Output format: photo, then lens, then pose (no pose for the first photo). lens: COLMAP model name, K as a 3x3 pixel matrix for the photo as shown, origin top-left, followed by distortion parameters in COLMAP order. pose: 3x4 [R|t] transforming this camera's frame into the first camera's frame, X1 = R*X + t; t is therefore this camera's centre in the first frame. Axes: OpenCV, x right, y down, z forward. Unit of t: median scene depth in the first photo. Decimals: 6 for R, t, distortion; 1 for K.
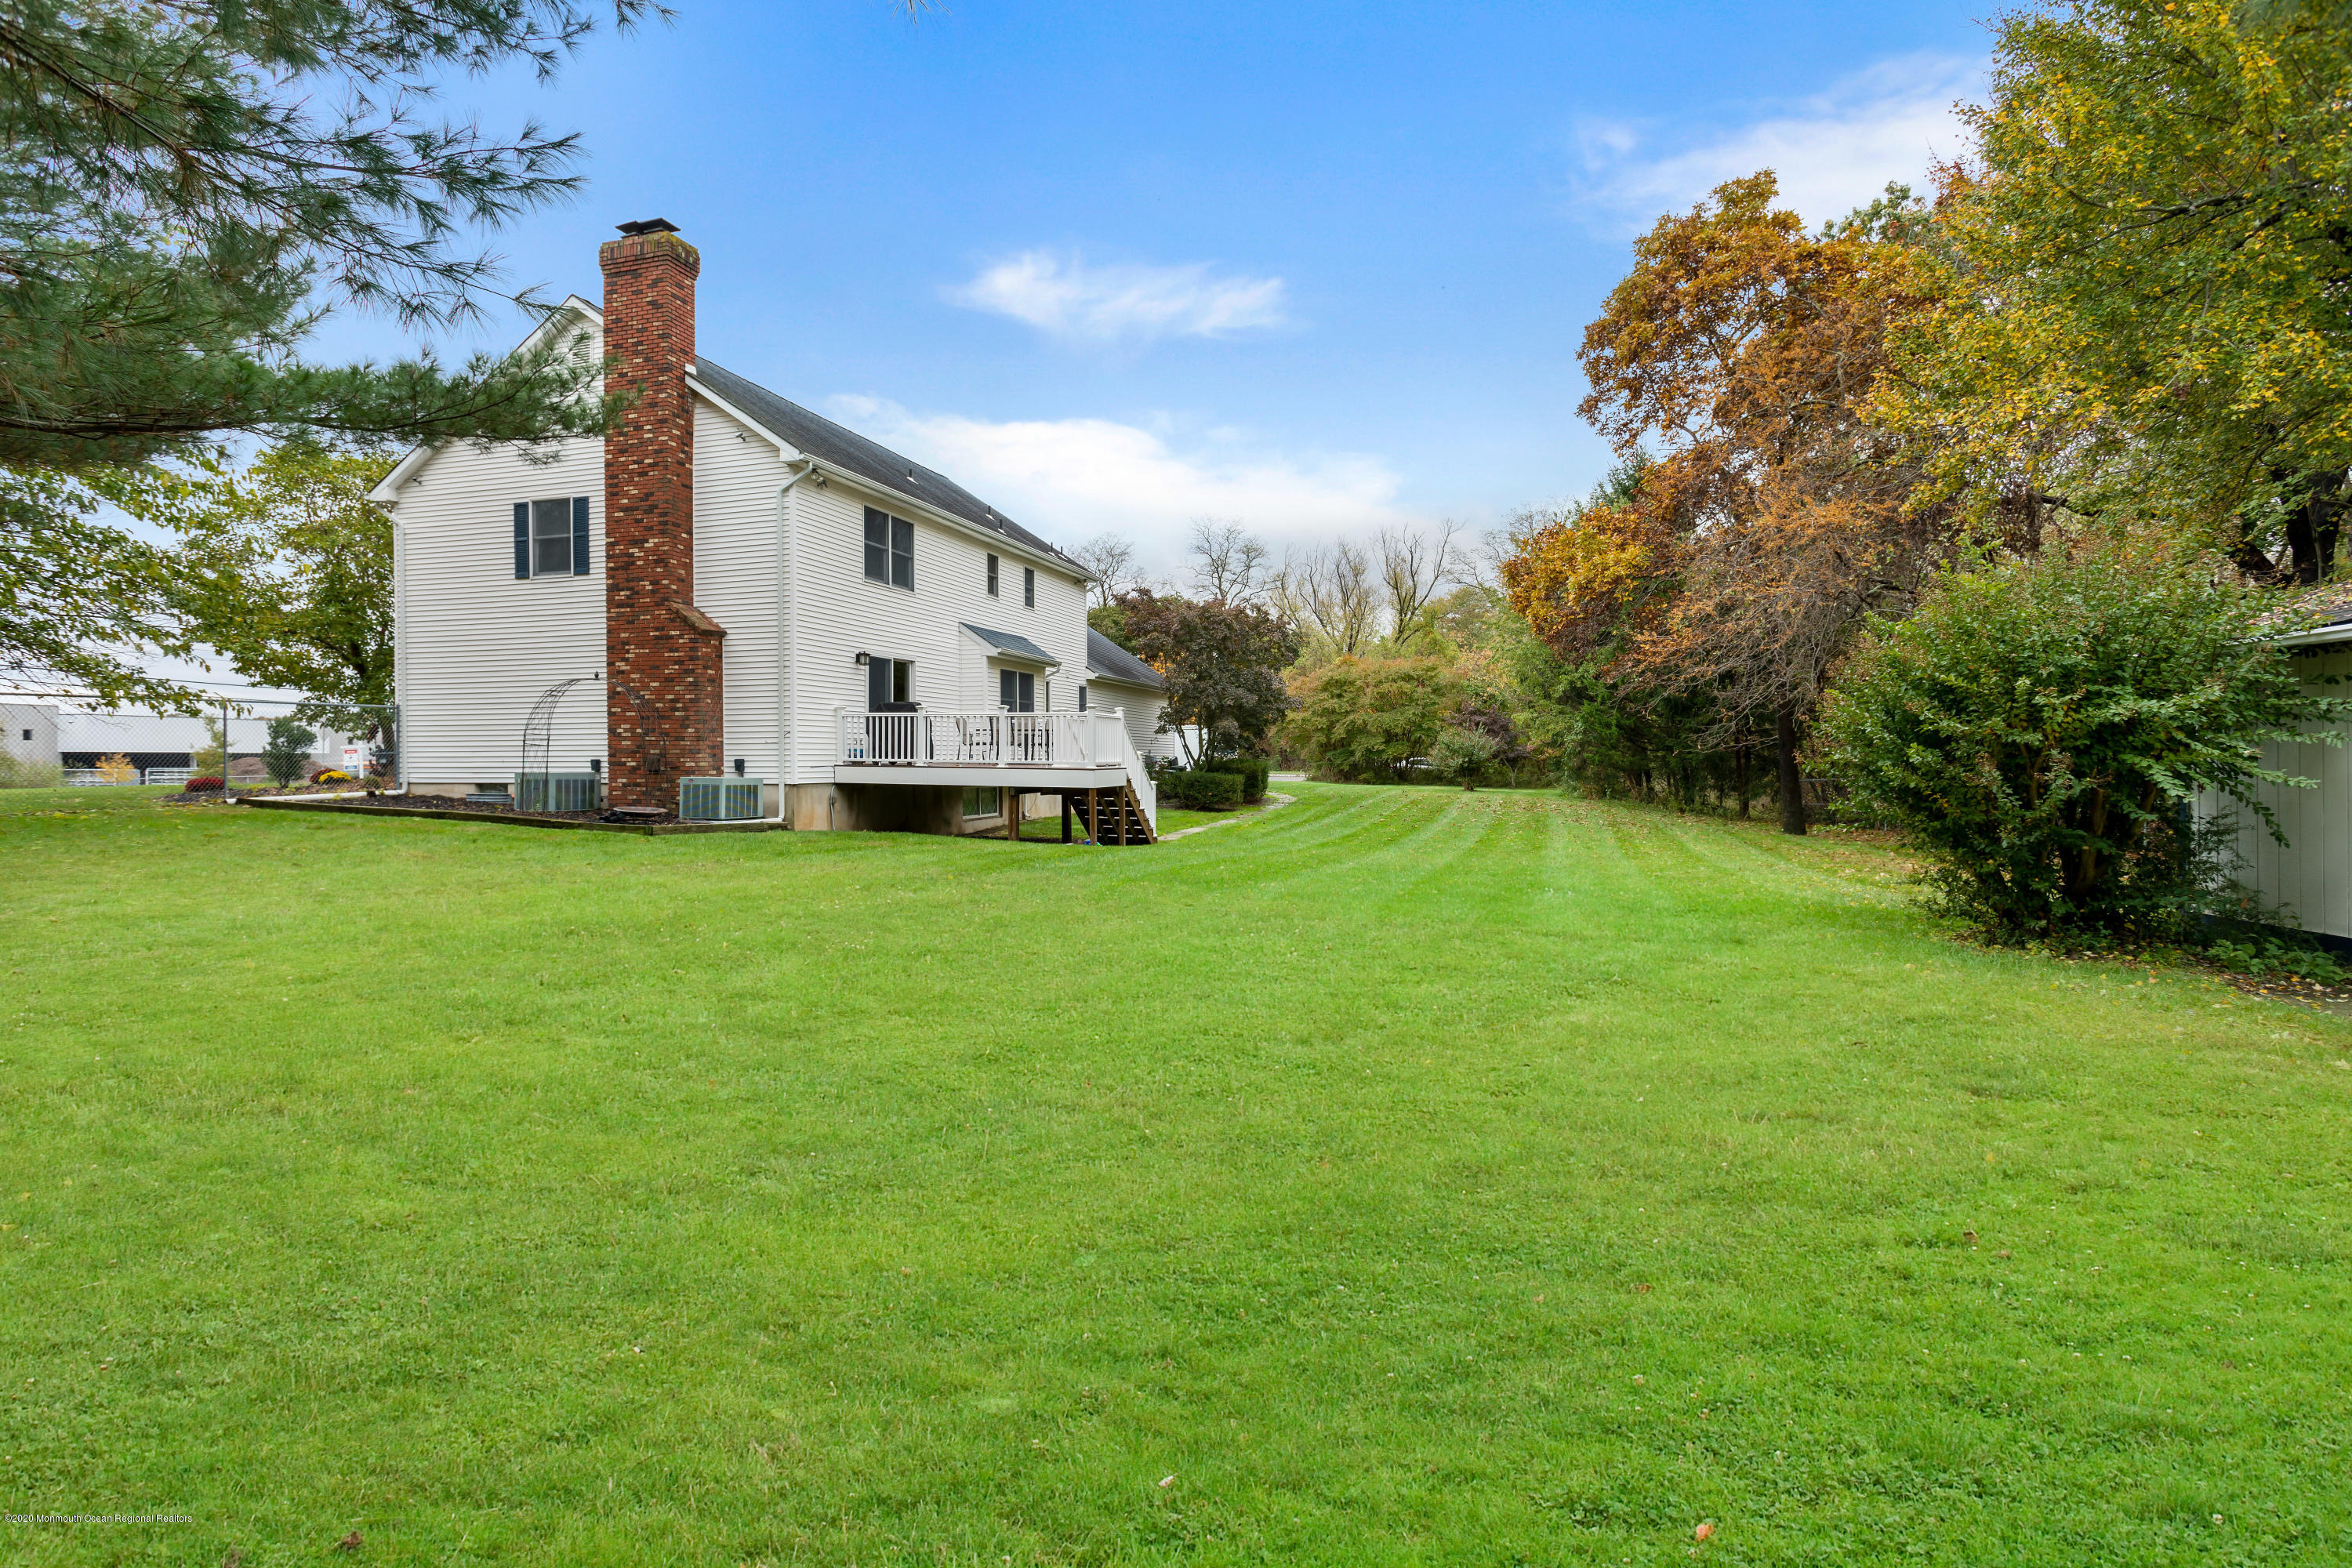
lens RADIAL K [[1123.5, 0, 1167.4], [0, 1123.5, 782.2], [0, 0, 1]] dist [0.000246, -0.003014]
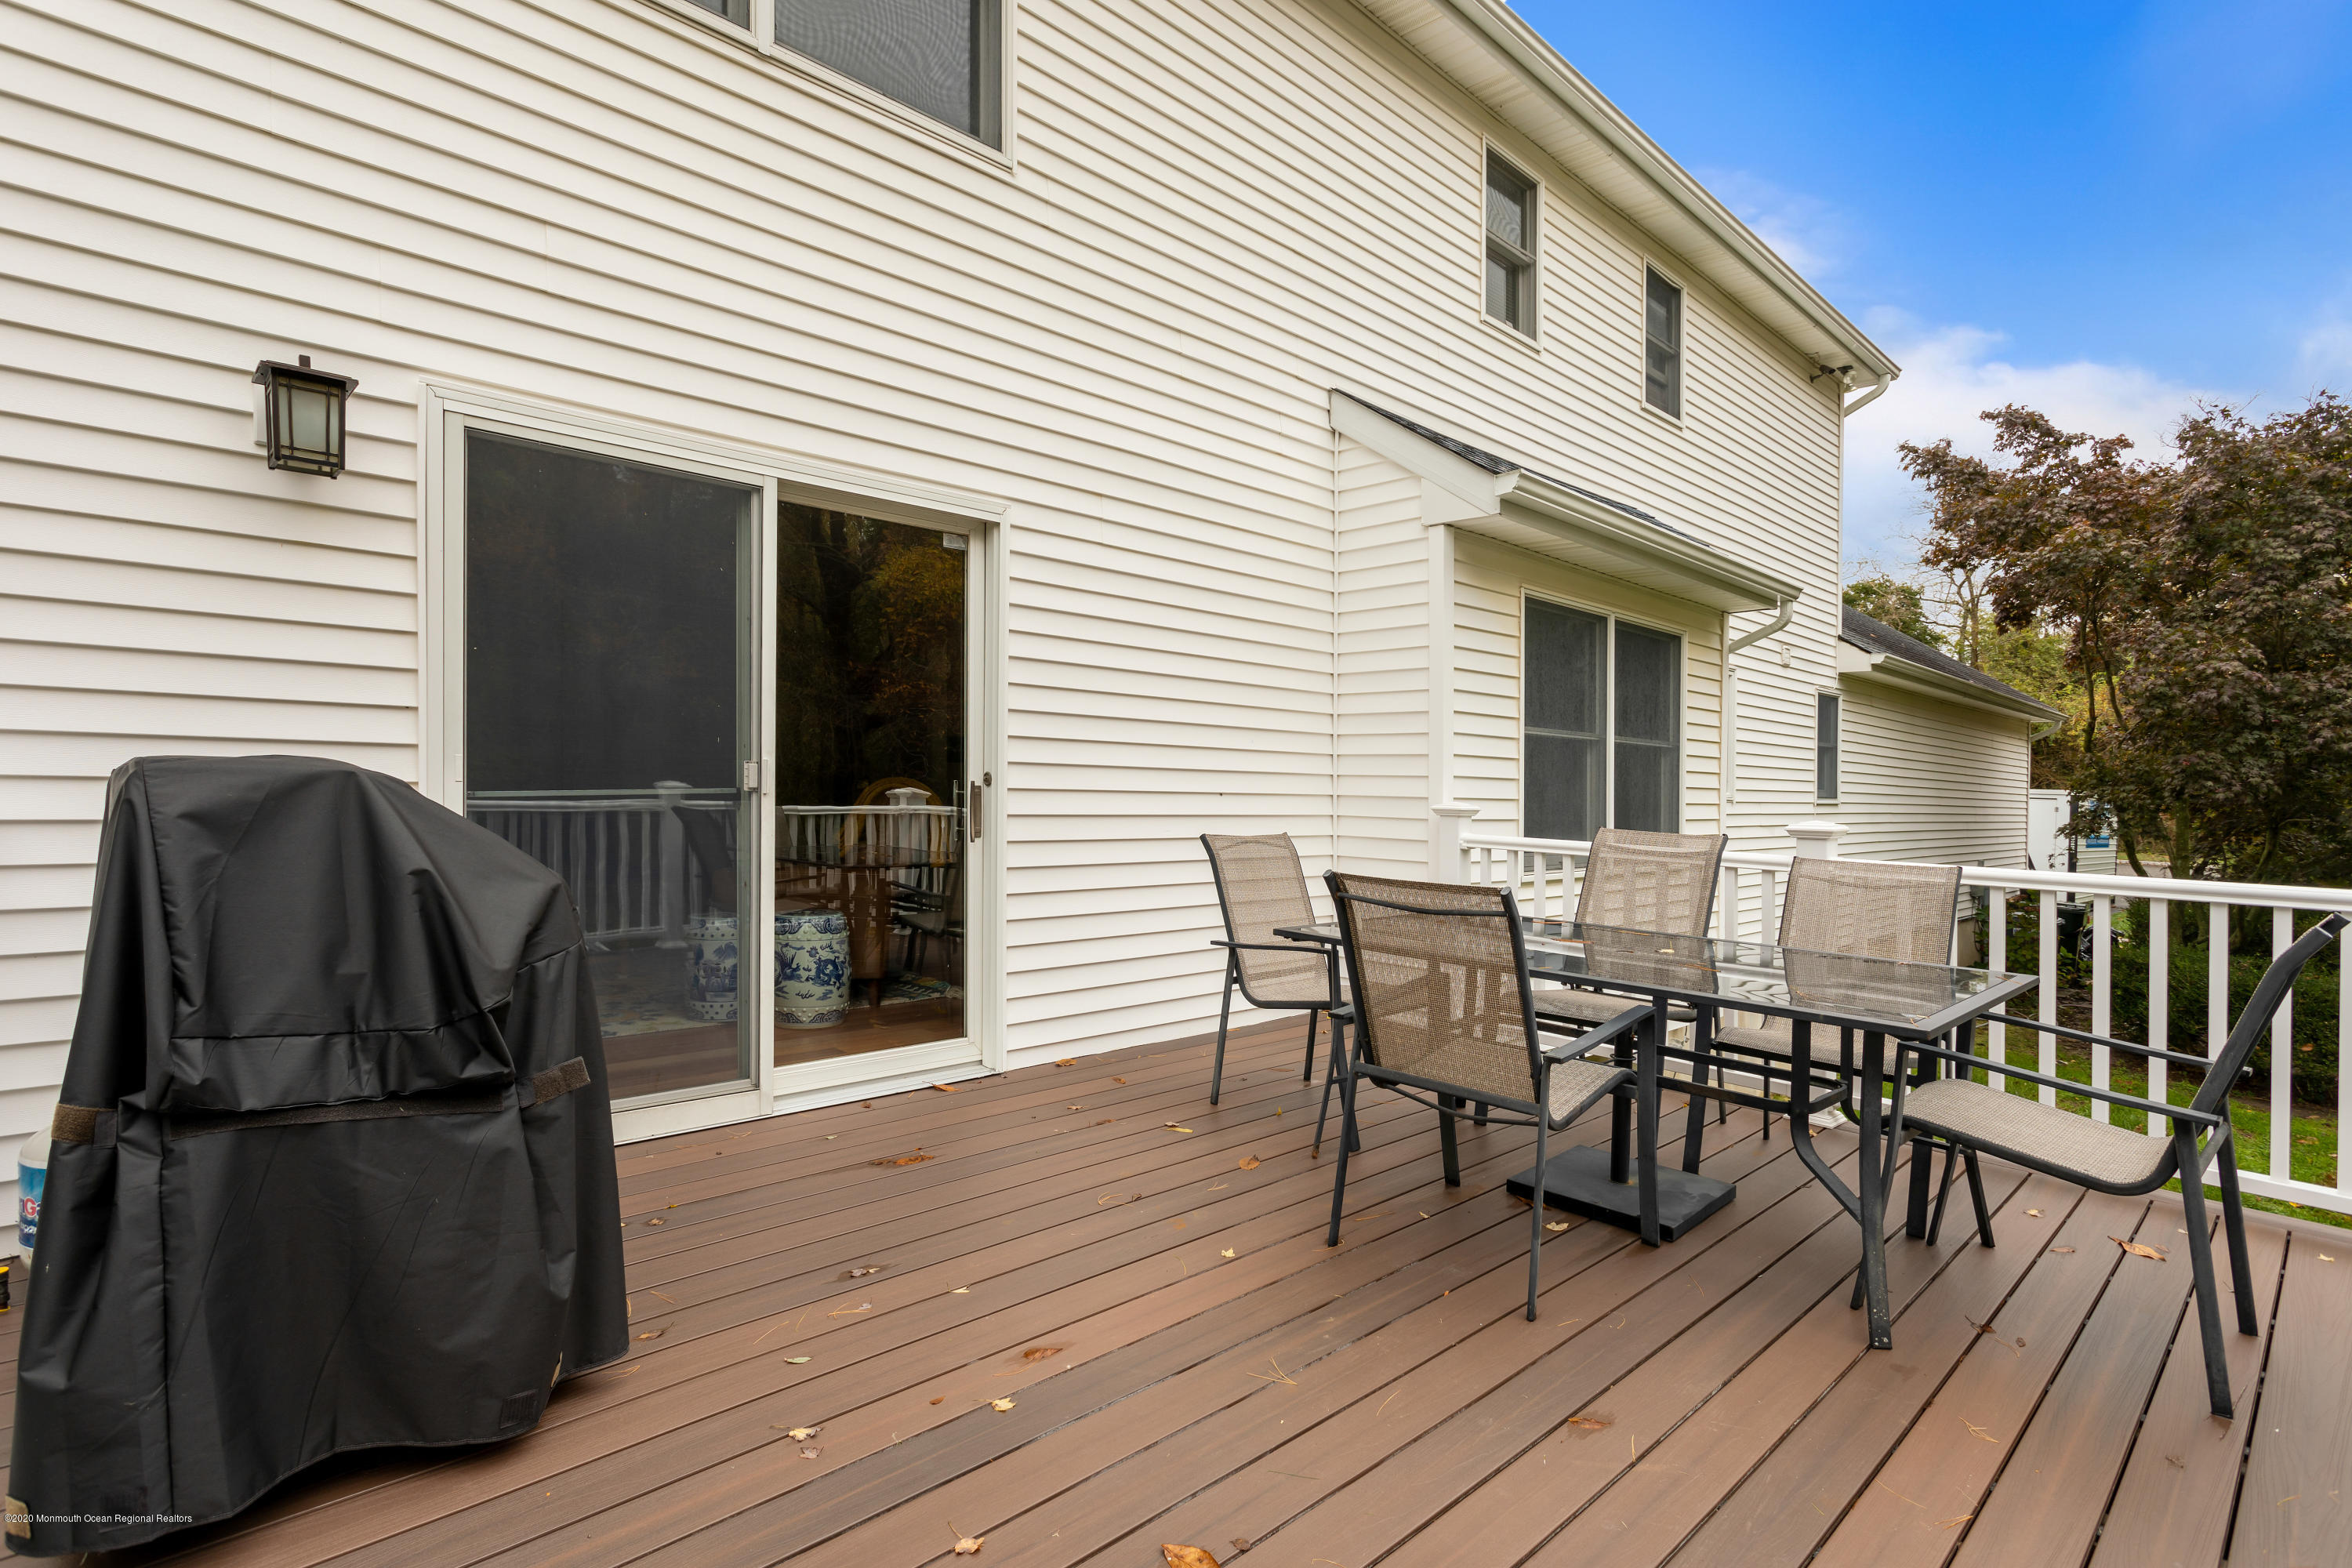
lens RADIAL K [[1123.5, 0, 1168.7], [0, 1123.5, 780.2], [0, 0, 1]] dist [0.000246, -0.003014]
pose [[0.862685, 0.004855, -0.505718, -0.088759], [-0.025605, 0.999091, -0.034086, -0.050433], [0.505092, 0.042354, 0.862025, 0.713997]]
